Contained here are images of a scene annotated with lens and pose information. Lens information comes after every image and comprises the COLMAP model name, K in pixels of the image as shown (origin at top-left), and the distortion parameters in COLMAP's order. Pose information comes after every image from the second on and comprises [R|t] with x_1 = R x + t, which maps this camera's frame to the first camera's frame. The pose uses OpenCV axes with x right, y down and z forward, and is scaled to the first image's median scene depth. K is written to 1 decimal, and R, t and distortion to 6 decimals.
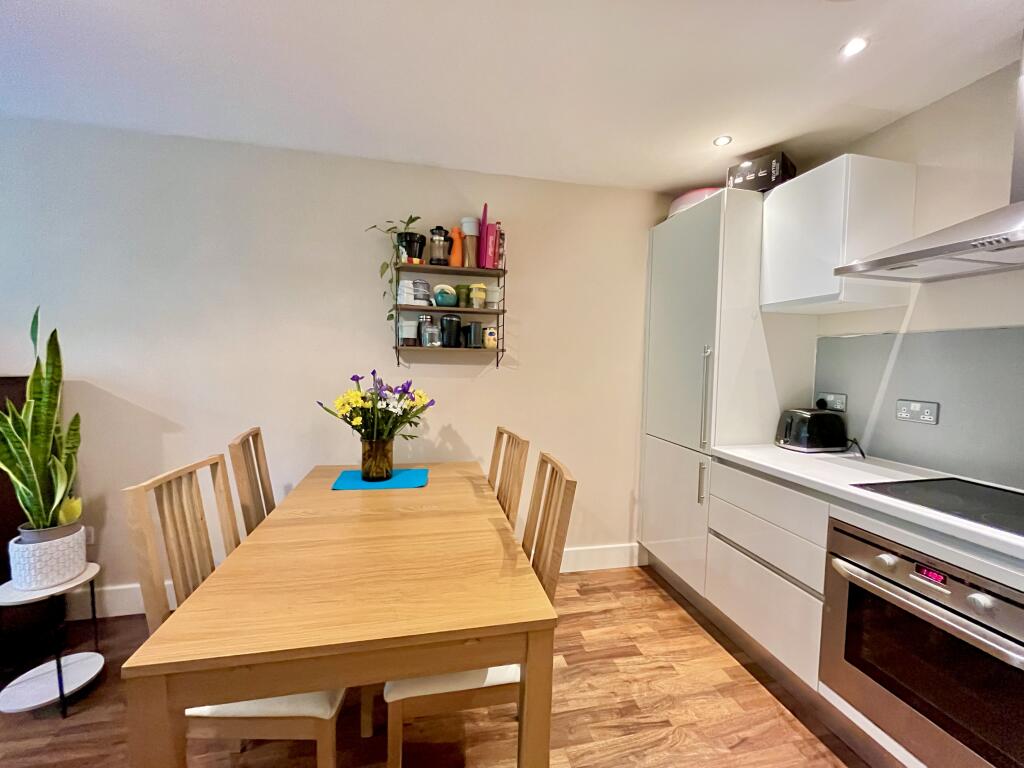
lens RADIAL K [[410.3, 0, 512.1], [0, 410.3, 381.6], [0, 0, 1]] dist [-0.002385, -0.000289]
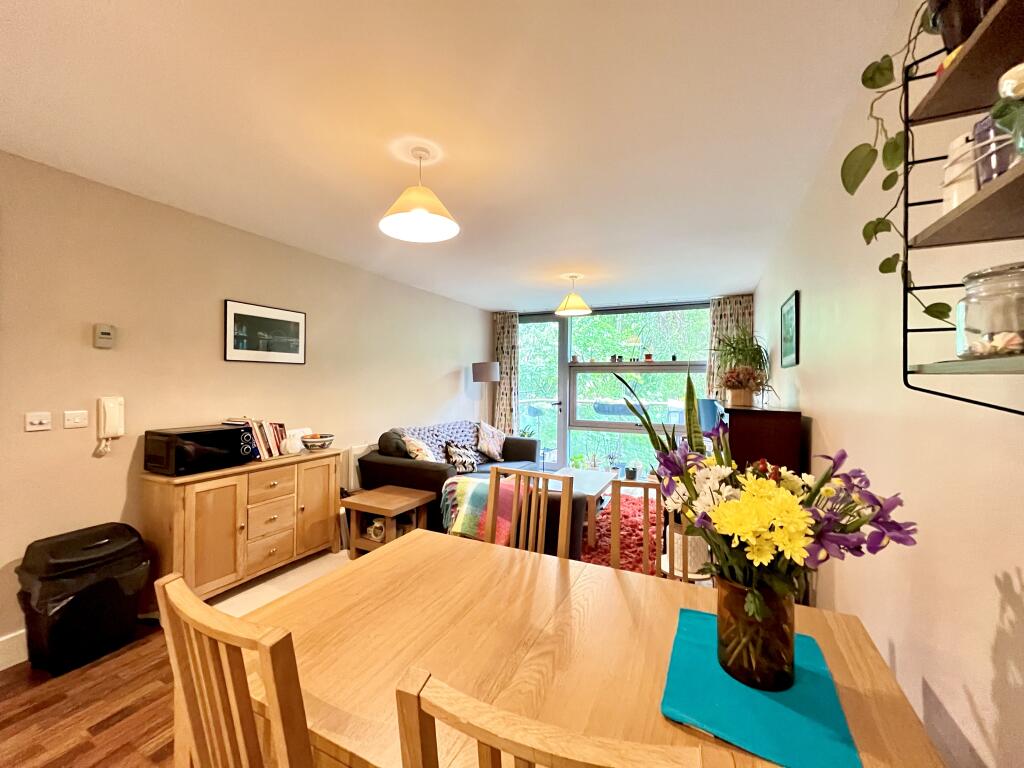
lens RADIAL K [[413.1, 0, 511.6], [0, 413.1, 379.8], [0, 0, 1]] dist [-0.003841, -0.000439]
pose [[-0.619976, -0.029040, -0.784083, 0.171258], [-0.064161, 0.997845, 0.013774, -0.056270], [0.781993, 0.058847, -0.620503, 0.952436]]
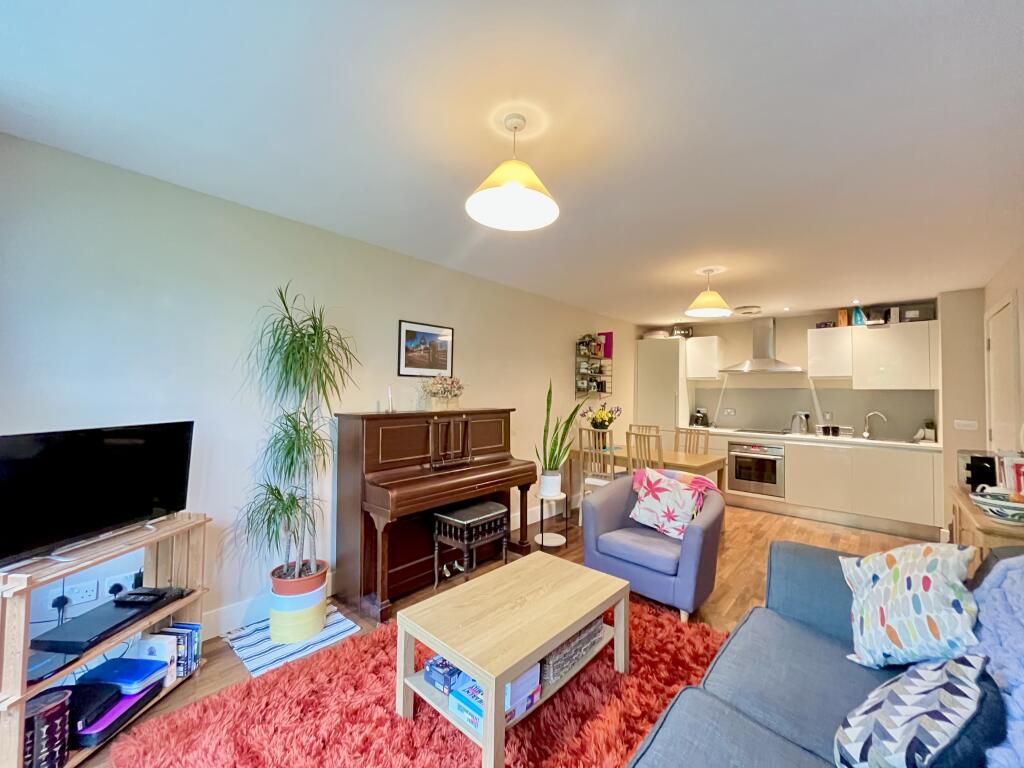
lens RADIAL K [[410.3, 0, 512.1], [0, 410.3, 381.6], [0, 0, 1]] dist [-0.002385, -0.000289]
pose [[0.817324, 0.013541, 0.576020, -1.892171], [0.029124, 0.997475, -0.064773, -0.007487], [-0.575442, 0.069717, 0.814865, -0.581984]]
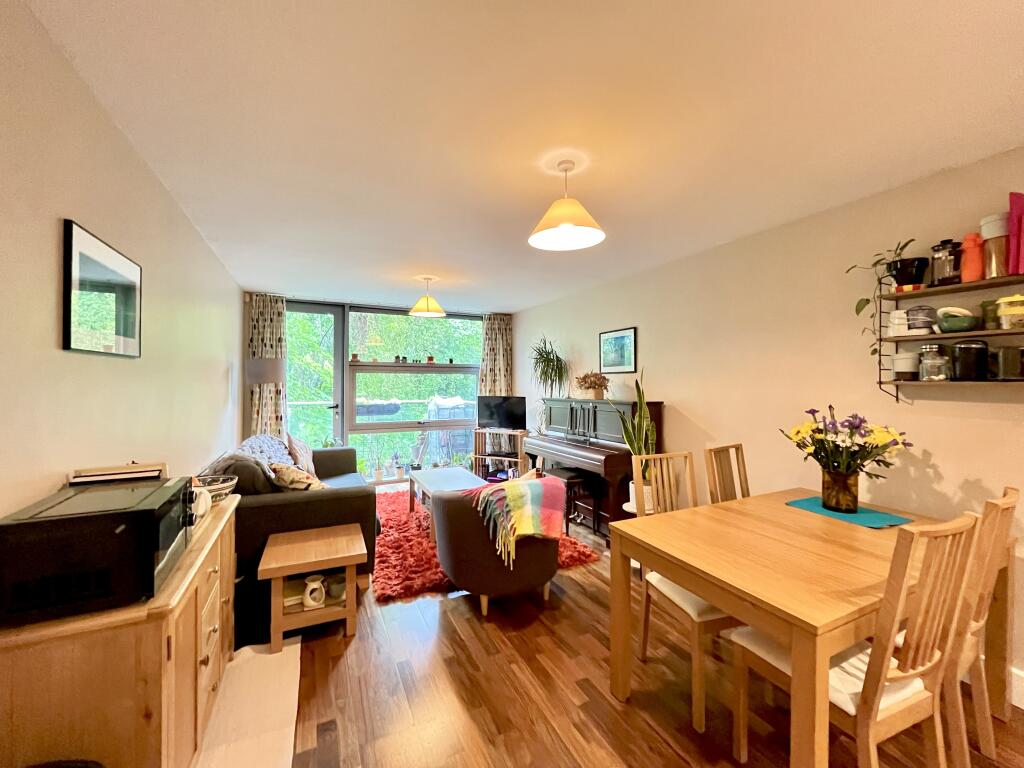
lens RADIAL K [[413.1, 0, 511.6], [0, 413.1, 379.8], [0, 0, 1]] dist [-0.003841, -0.000439]
pose [[0.229334, -0.021929, -0.973101, 0.452261], [-0.053567, 0.997947, -0.035113, -0.010022], [0.971873, 0.060178, 0.227689, -0.056631]]
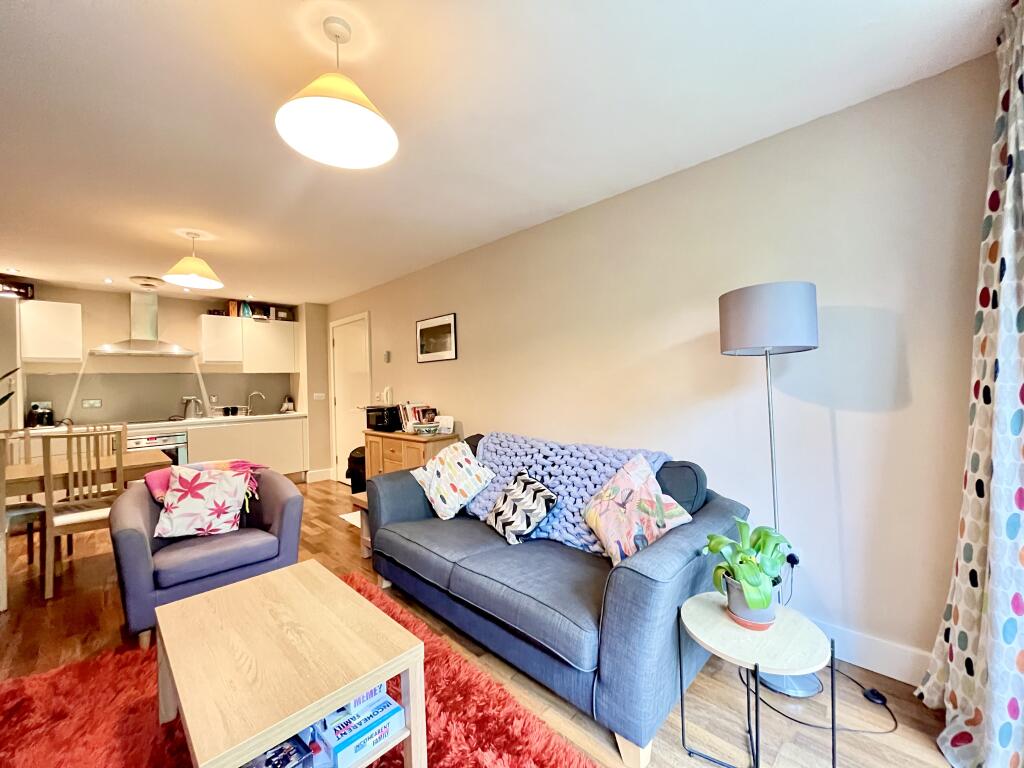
lens RADIAL K [[415.5, 0, 514.5], [0, 415.5, 380.6], [0, 0, 1]] dist [-0.000150, -0.000108]
pose [[-0.546845, 0.000224, 0.837234, -2.145792], [0.064013, 0.997084, 0.041544, -0.008868], [-0.834783, 0.076312, -0.545264, 0.132137]]
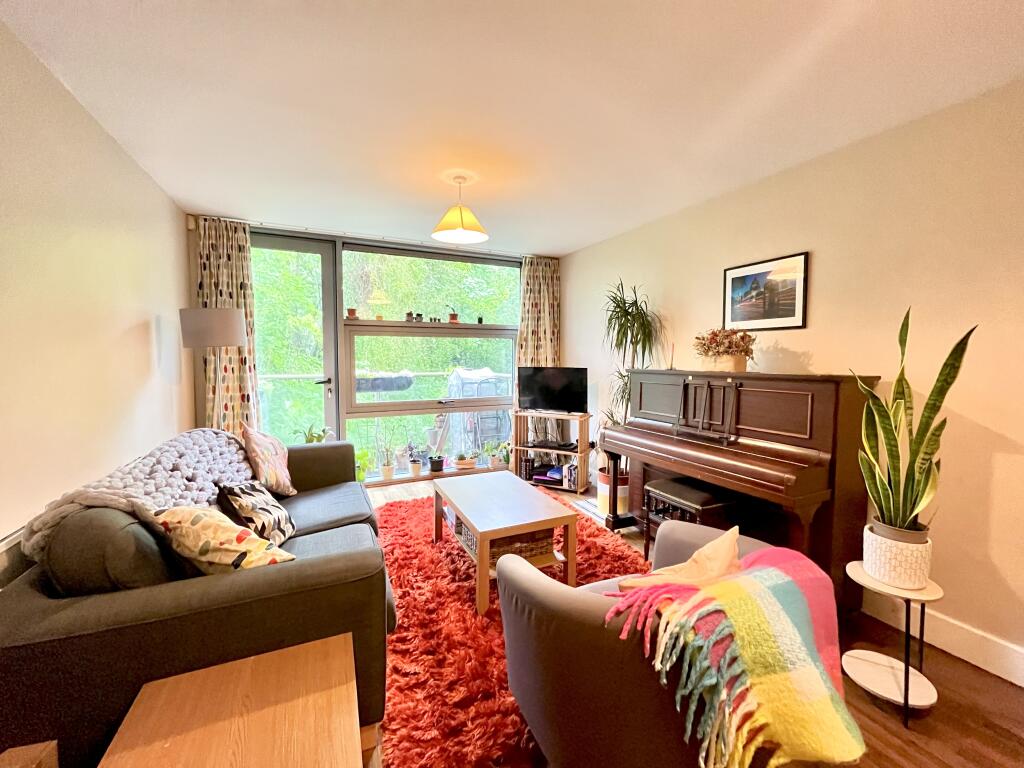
lens RADIAL K [[413.1, 0, 511.6], [0, 413.1, 379.8], [0, 0, 1]] dist [-0.003841, -0.000439]
pose [[0.215710, 0.045172, -0.975412, -0.261249], [-0.053900, 0.997957, 0.034296, 0.008005], [0.974969, 0.045176, 0.217704, -0.114691]]
